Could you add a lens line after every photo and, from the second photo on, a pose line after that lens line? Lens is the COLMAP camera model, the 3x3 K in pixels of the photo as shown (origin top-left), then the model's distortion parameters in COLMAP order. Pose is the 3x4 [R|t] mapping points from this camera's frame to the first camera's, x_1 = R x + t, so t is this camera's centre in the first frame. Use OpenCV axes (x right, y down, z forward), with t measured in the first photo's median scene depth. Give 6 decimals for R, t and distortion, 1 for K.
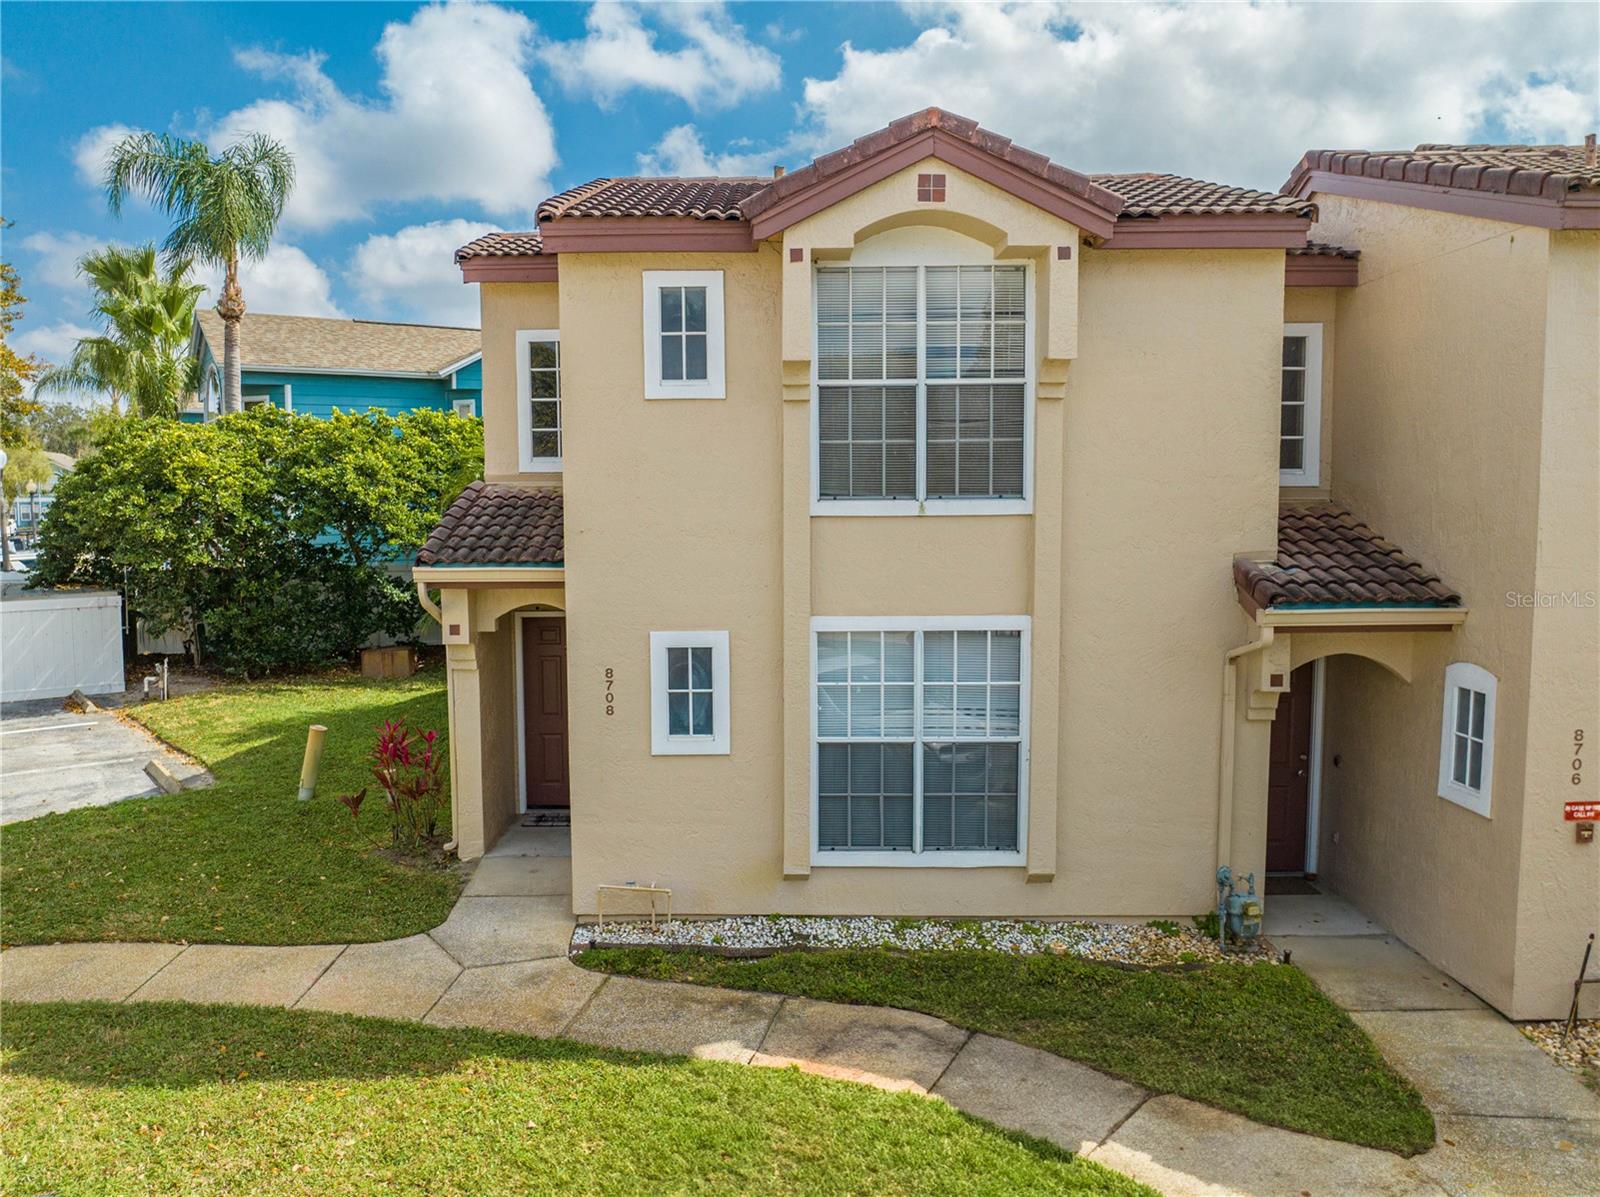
lens RADIAL K [[1182.6, 0, 752.1], [0, 1182.6, 607.1], [0, 0, 1]] dist [-0.048117, 0.005232]
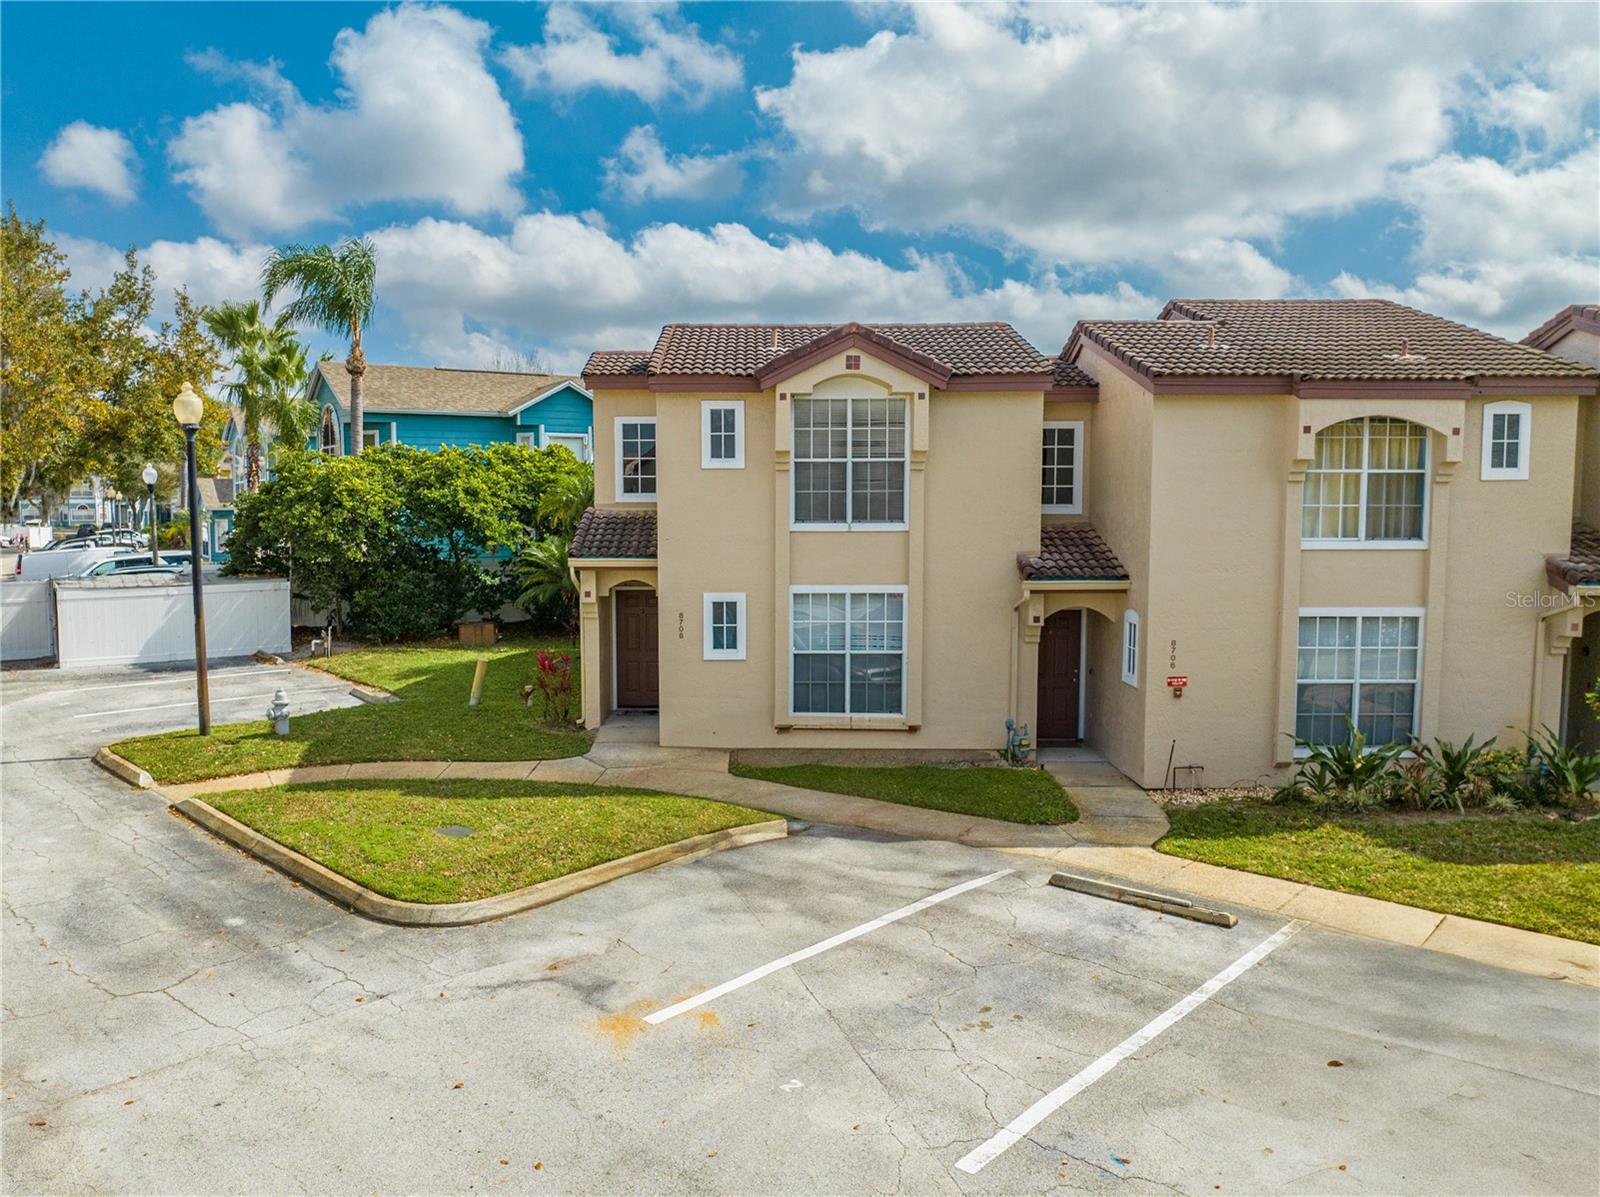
lens RADIAL K [[1182.6, 0, 752.1], [0, 1182.6, 607.1], [0, 0, 1]] dist [-0.048117, 0.005232]
pose [[0.999936, 0.003936, 0.010562, -0.029233], [-0.003915, 0.999990, -0.001971, 0.046020], [-0.010569, 0.001930, 0.999942, -0.855546]]
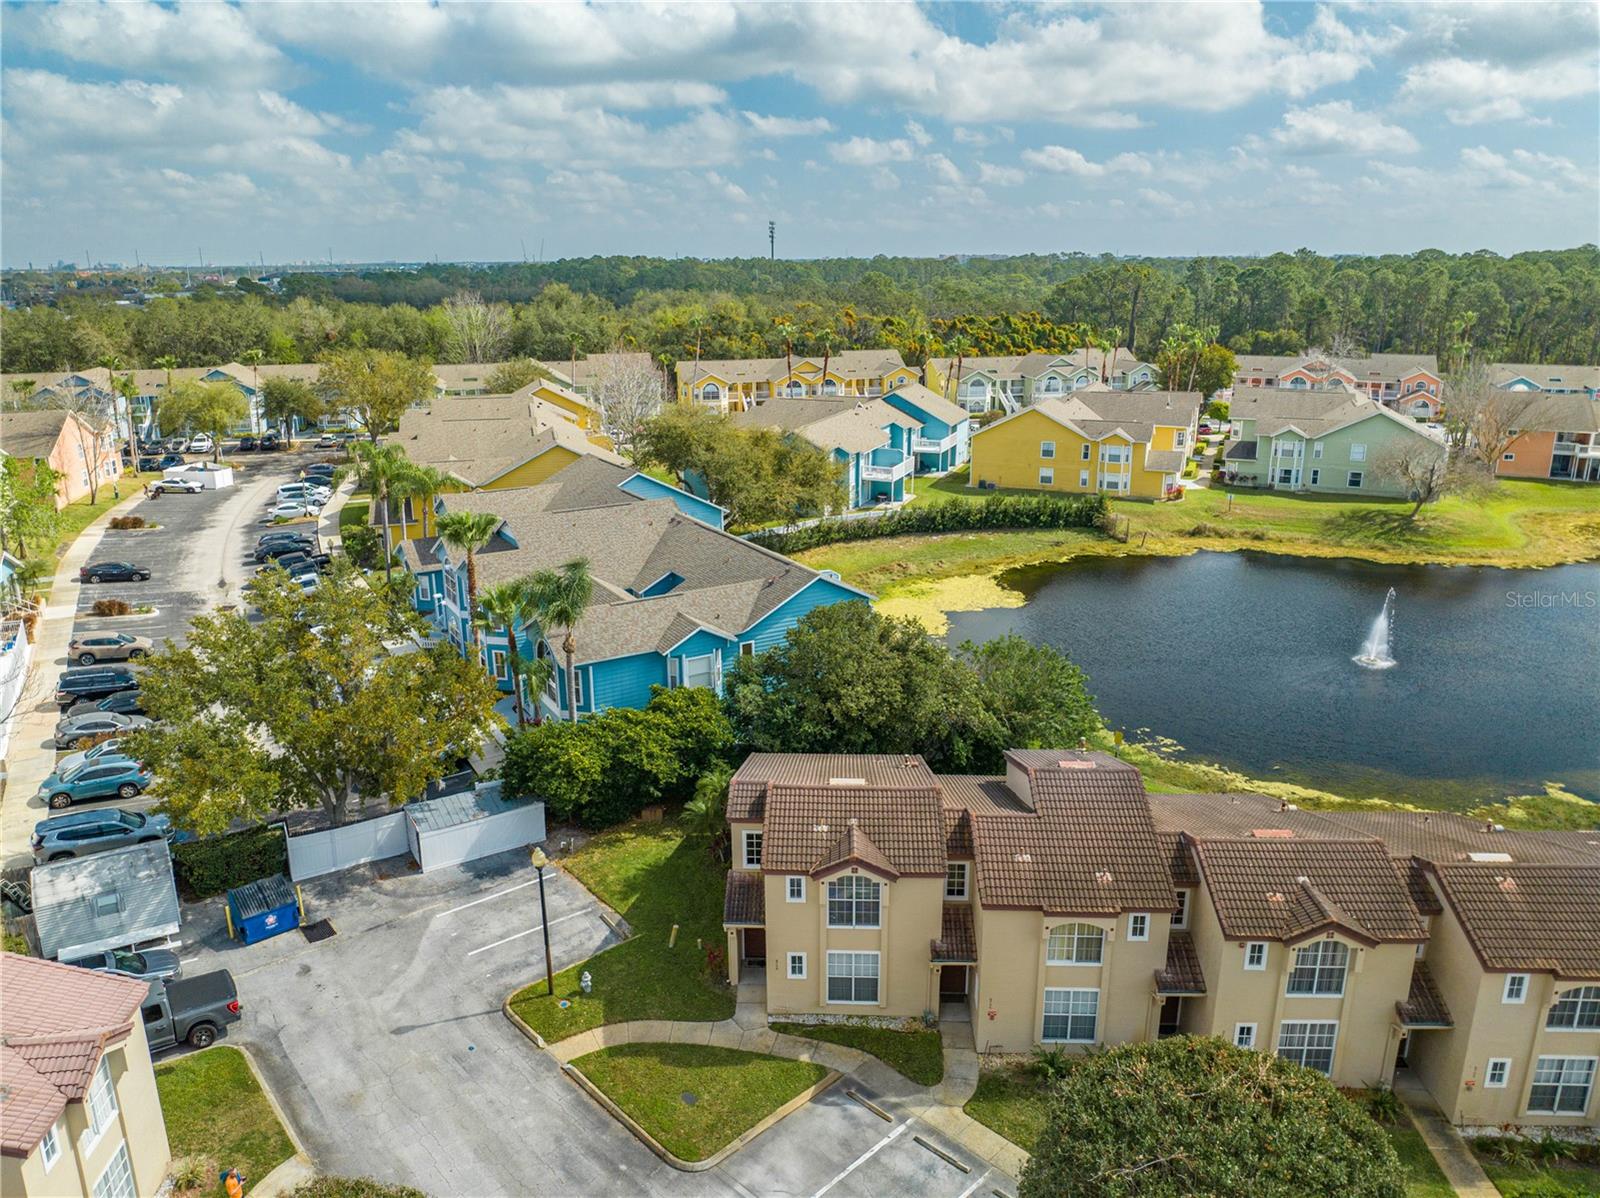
lens RADIAL K [[1137.4, 0, 800.0], [0, 1137.4, 599.0], [0, 0, 1]] dist [-0.060526, 0.036827]
pose [[0.999810, 0.006537, -0.018384, 0.021375], [-0.002861, 0.981144, 0.193255, -1.910855], [0.019301, -0.193166, 0.980976, -2.560842]]
